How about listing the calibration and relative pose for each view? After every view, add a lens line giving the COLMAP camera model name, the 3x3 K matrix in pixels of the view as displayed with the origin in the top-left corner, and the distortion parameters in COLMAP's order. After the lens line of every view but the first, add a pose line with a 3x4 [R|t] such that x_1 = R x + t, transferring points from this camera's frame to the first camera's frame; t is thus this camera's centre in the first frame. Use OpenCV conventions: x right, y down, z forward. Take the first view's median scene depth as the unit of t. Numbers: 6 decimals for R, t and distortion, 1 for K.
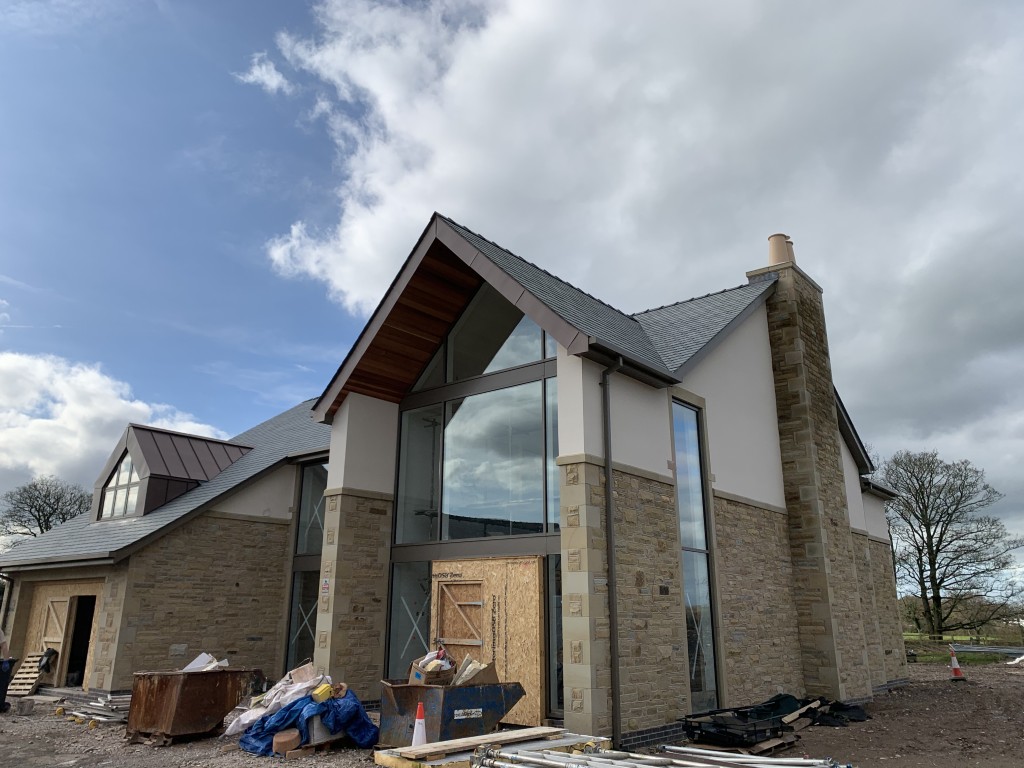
lens RADIAL K [[780.1, 0, 505.1], [0, 780.1, 383.7], [0, 0, 1]] dist [0.028256, -0.021668]
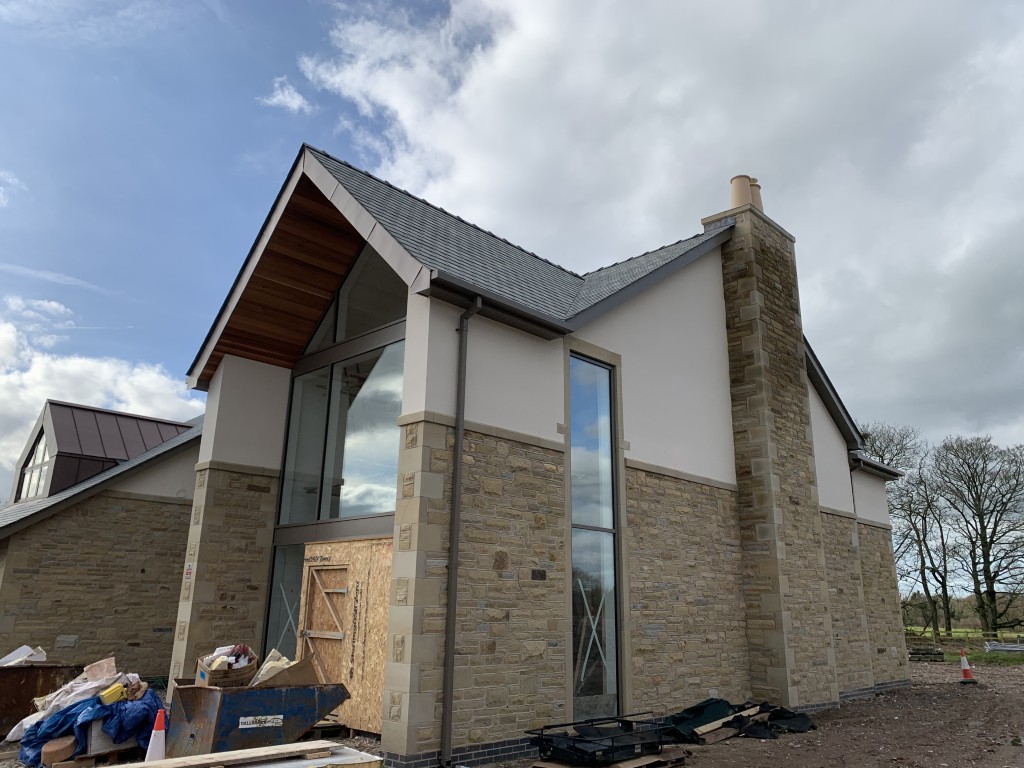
lens RADIAL K [[780.1, 0, 517.1], [0, 780.1, 382.7], [0, 0, 1]] dist [0.028256, -0.021668]
pose [[0.997976, -0.011409, -0.062554, 0.196305], [0.011791, 0.999914, 0.005744, 0.043828], [0.062483, -0.006470, 0.998025, 0.136131]]
